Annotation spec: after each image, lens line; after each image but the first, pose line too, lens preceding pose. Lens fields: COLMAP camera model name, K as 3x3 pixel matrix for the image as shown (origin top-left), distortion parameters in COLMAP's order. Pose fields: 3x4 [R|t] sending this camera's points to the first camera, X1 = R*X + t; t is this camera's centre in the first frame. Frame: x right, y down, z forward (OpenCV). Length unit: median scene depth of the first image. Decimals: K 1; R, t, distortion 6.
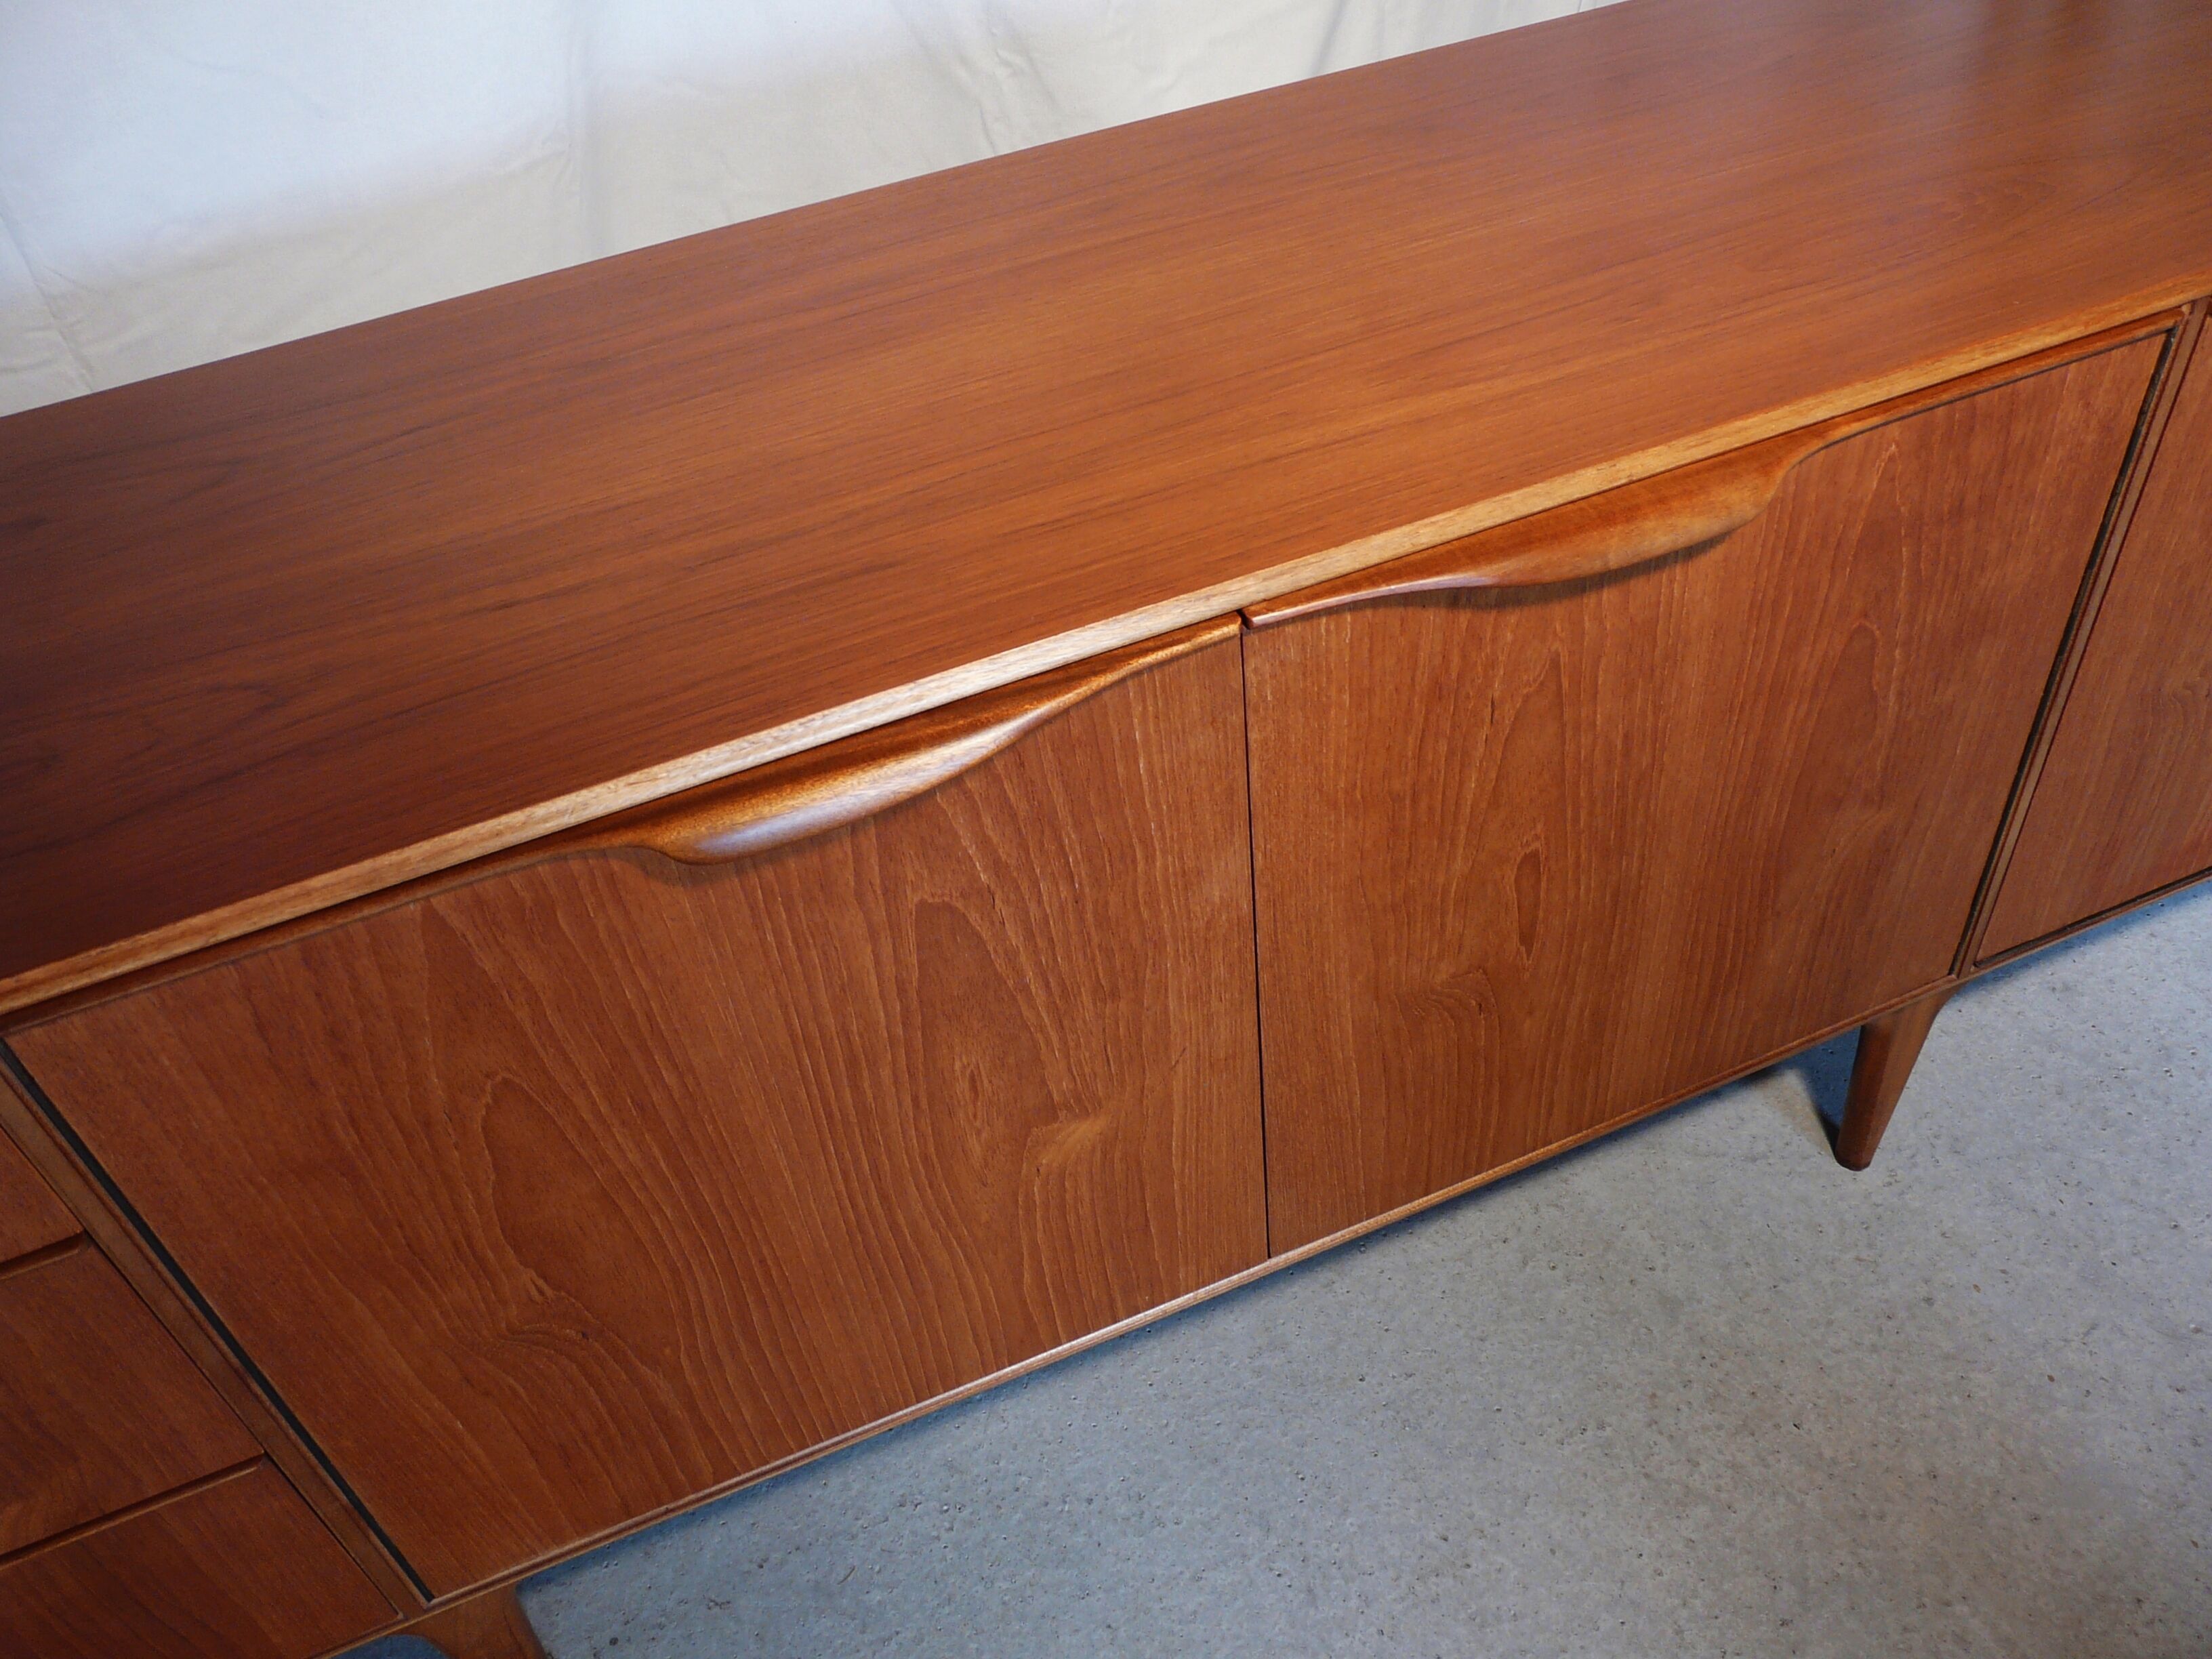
lens RADIAL K [[1864.7, 0, 1101.2], [0, 1864.7, 831.1], [0, 0, 1]] dist [-0.079782, 0.090211]
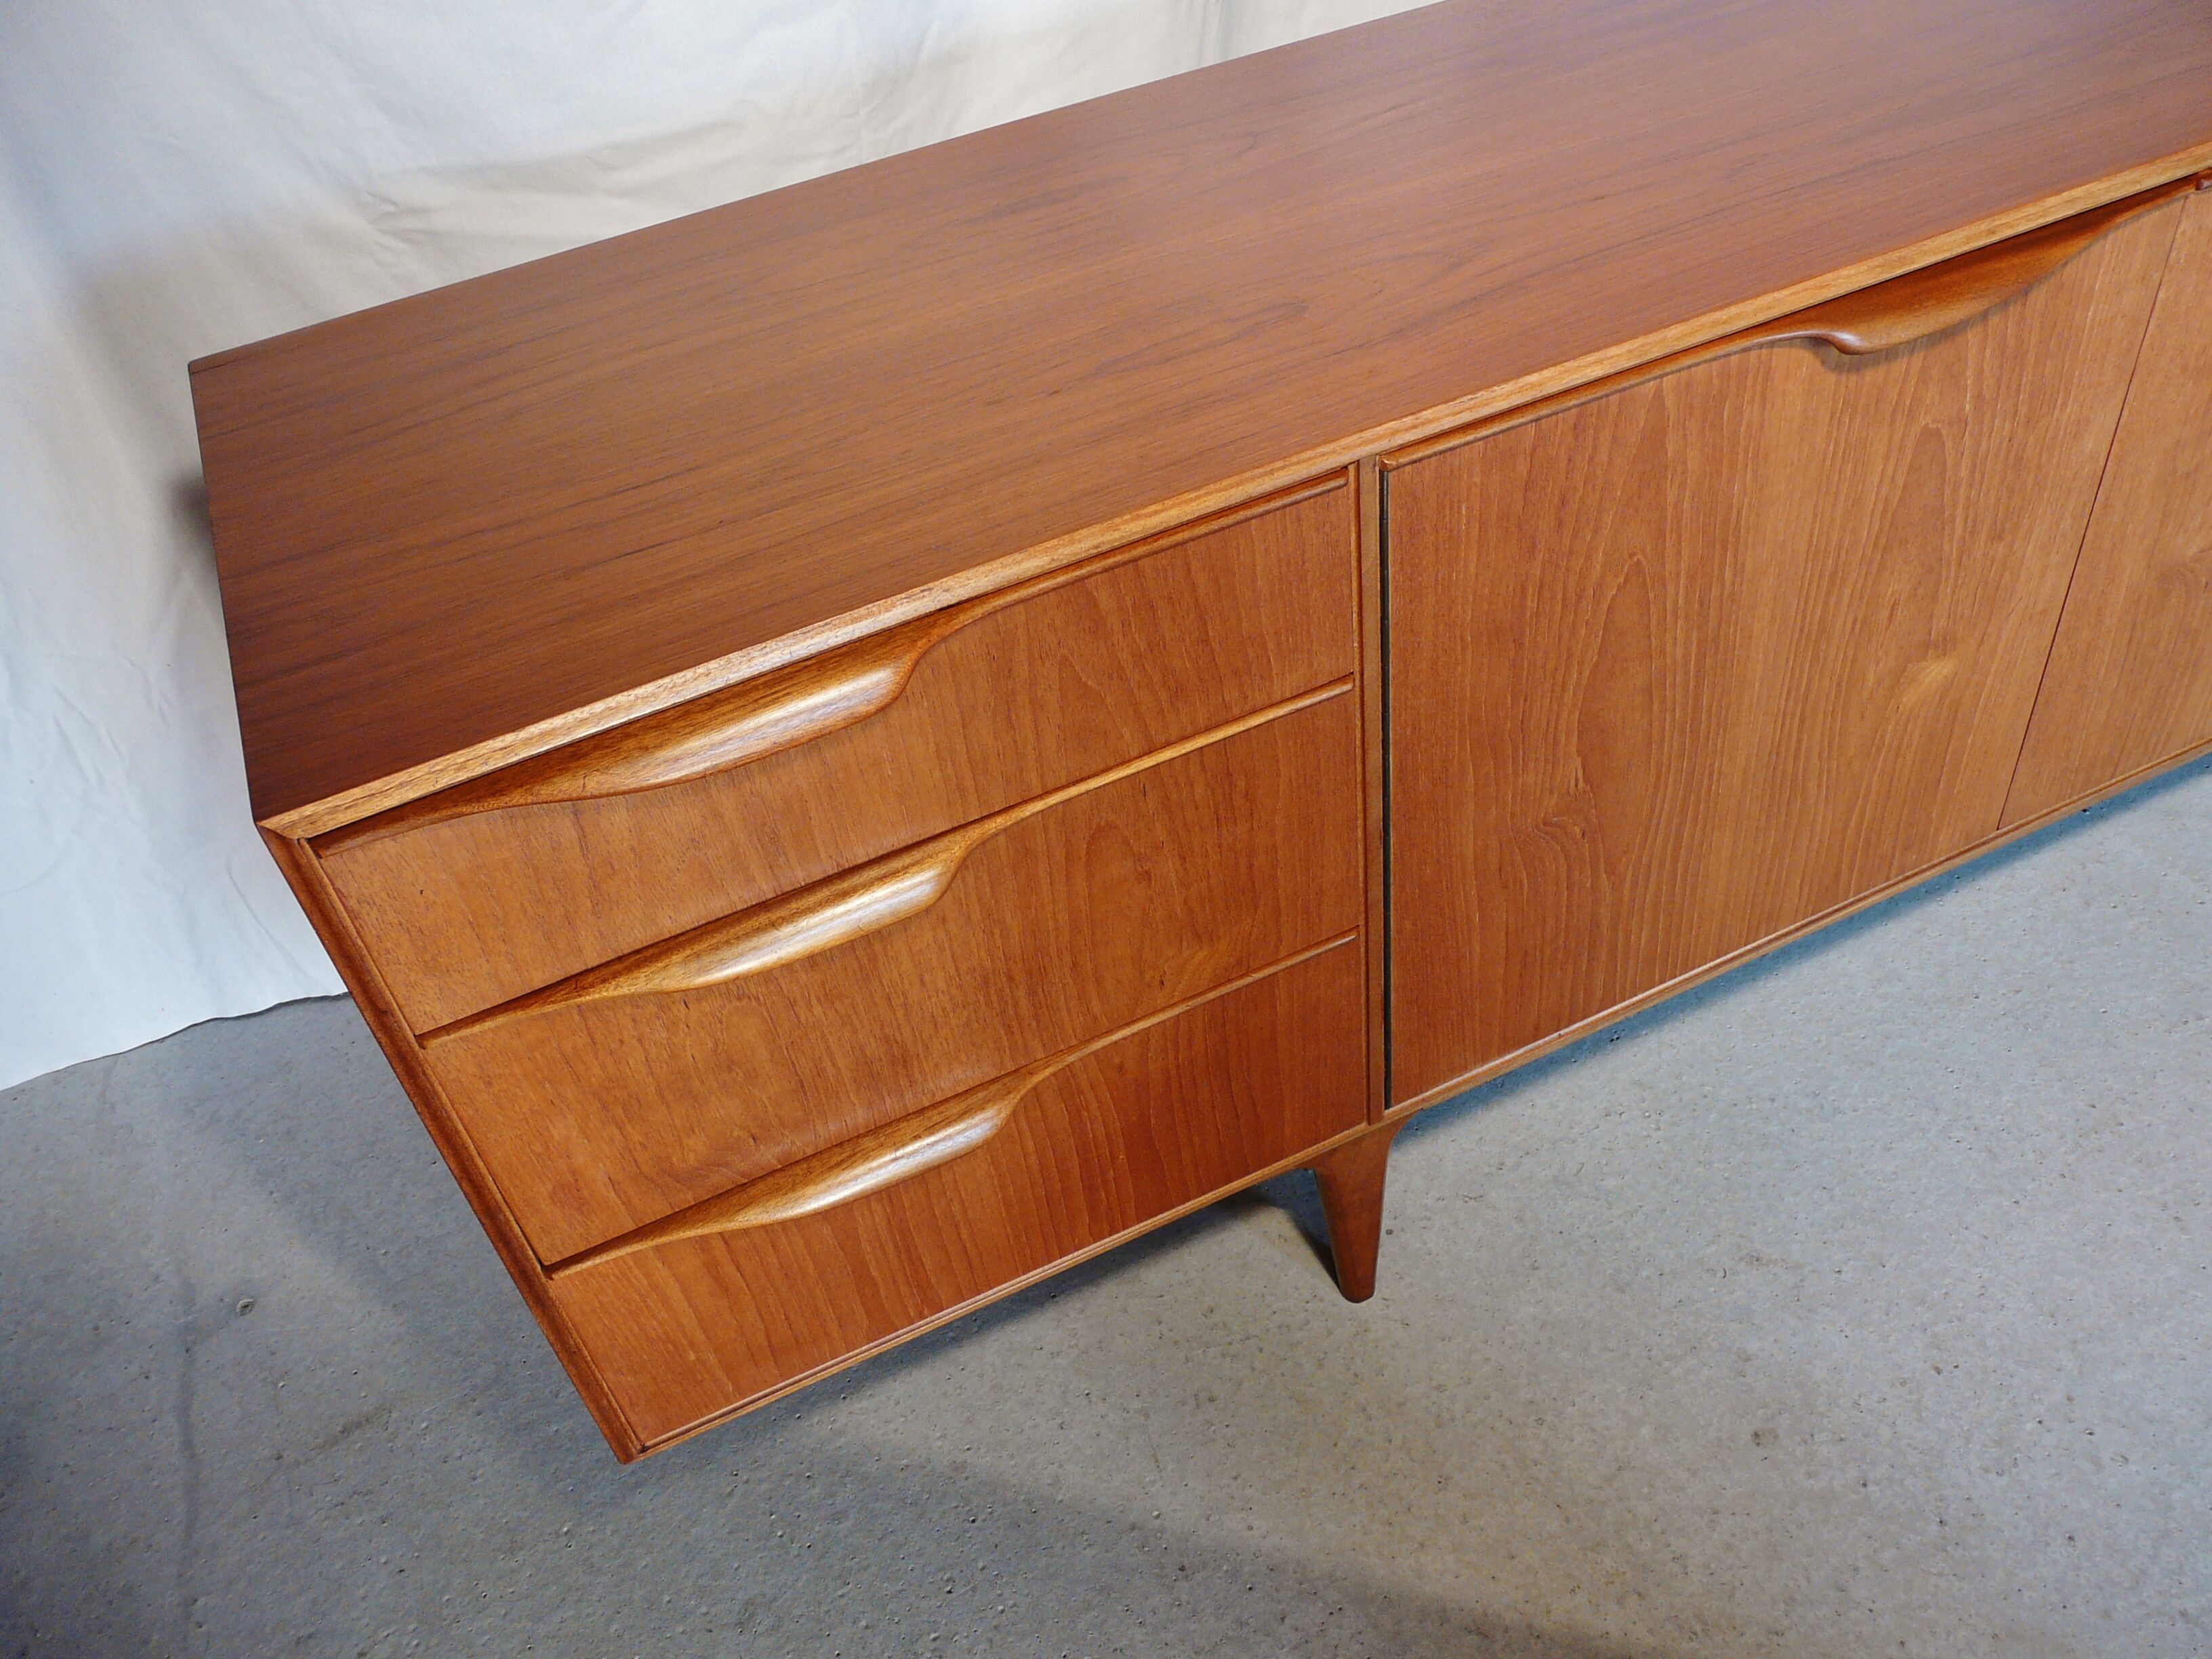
lens RADIAL K [[1864.7, 0, 1098.2], [0, 1864.7, 830.0], [0, 0, 1]] dist [-0.079782, 0.090211]
pose [[0.999080, -0.040358, 0.014527, -0.458870], [0.040659, 0.998950, -0.021095, 0.210934], [-0.013660, 0.021666, 0.999672, -0.158826]]
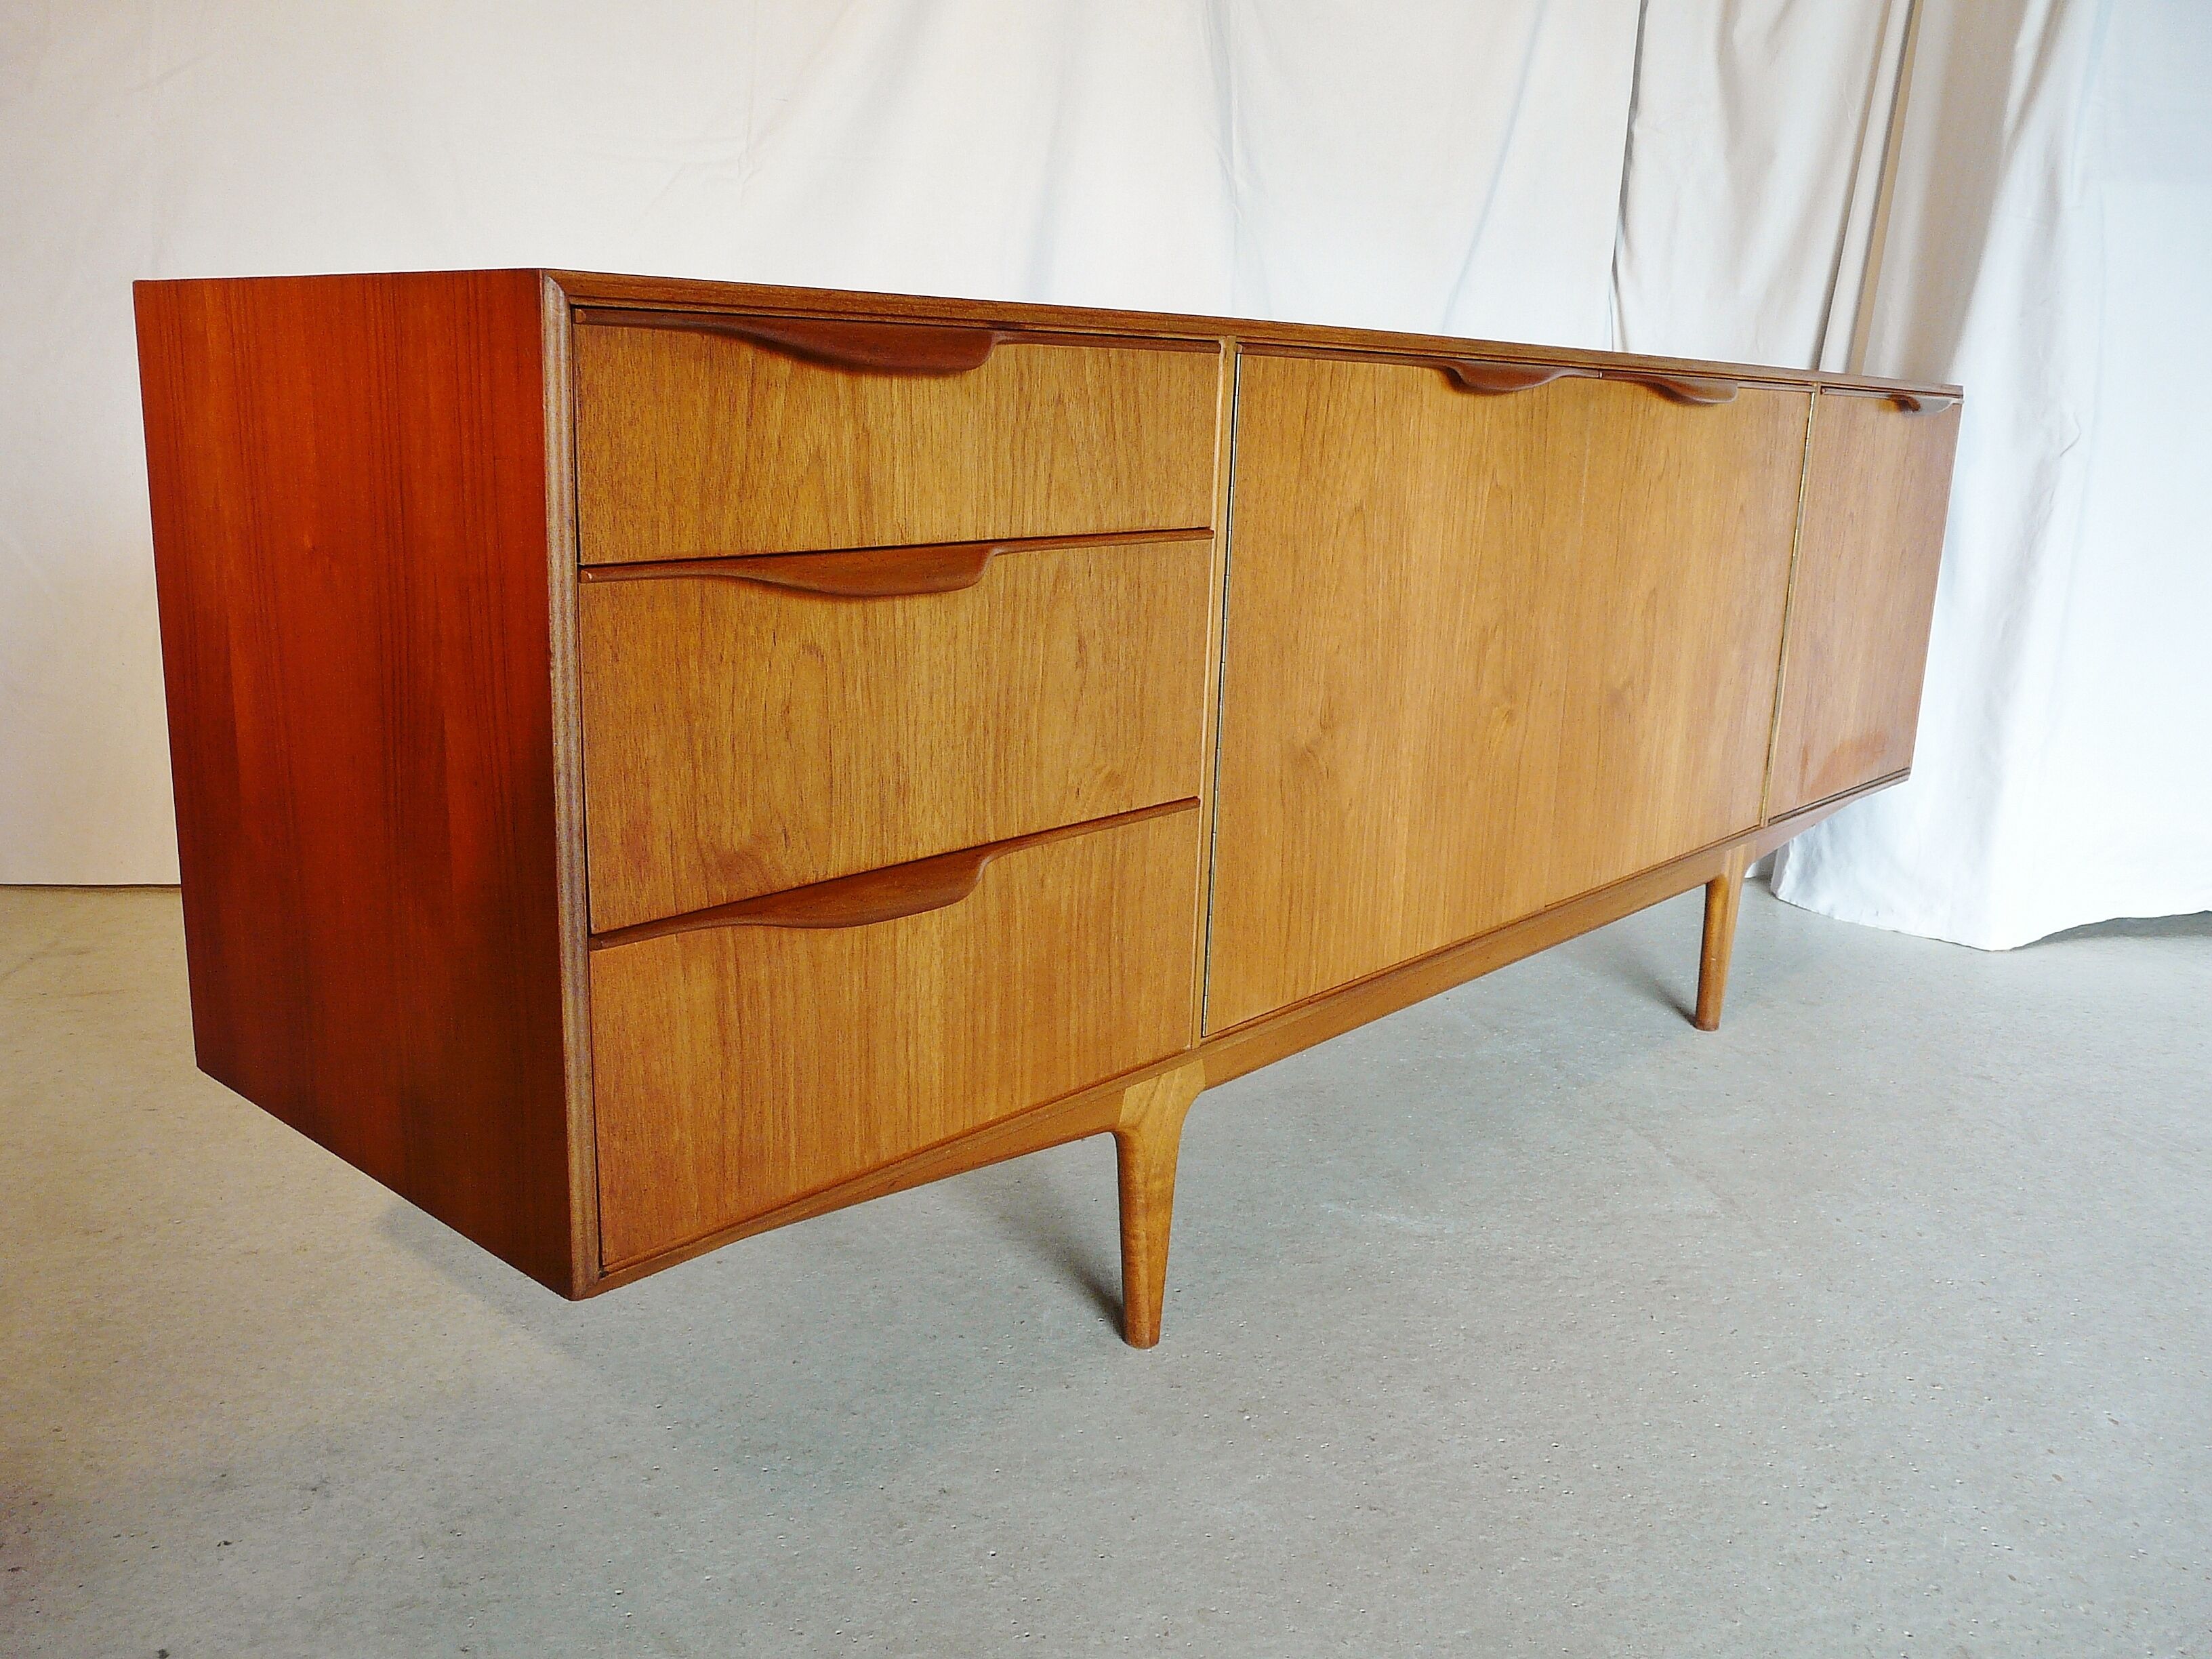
lens RADIAL K [[1864.7, 0, 1091.0], [0, 1864.7, 827.4], [0, 0, 1]] dist [-0.079782, 0.090211]
pose [[0.891856, 0.016755, 0.452009, -0.853103], [0.217246, 0.860638, -0.460550, 0.727573], [-0.396733, 0.508941, 0.763925, -0.048634]]
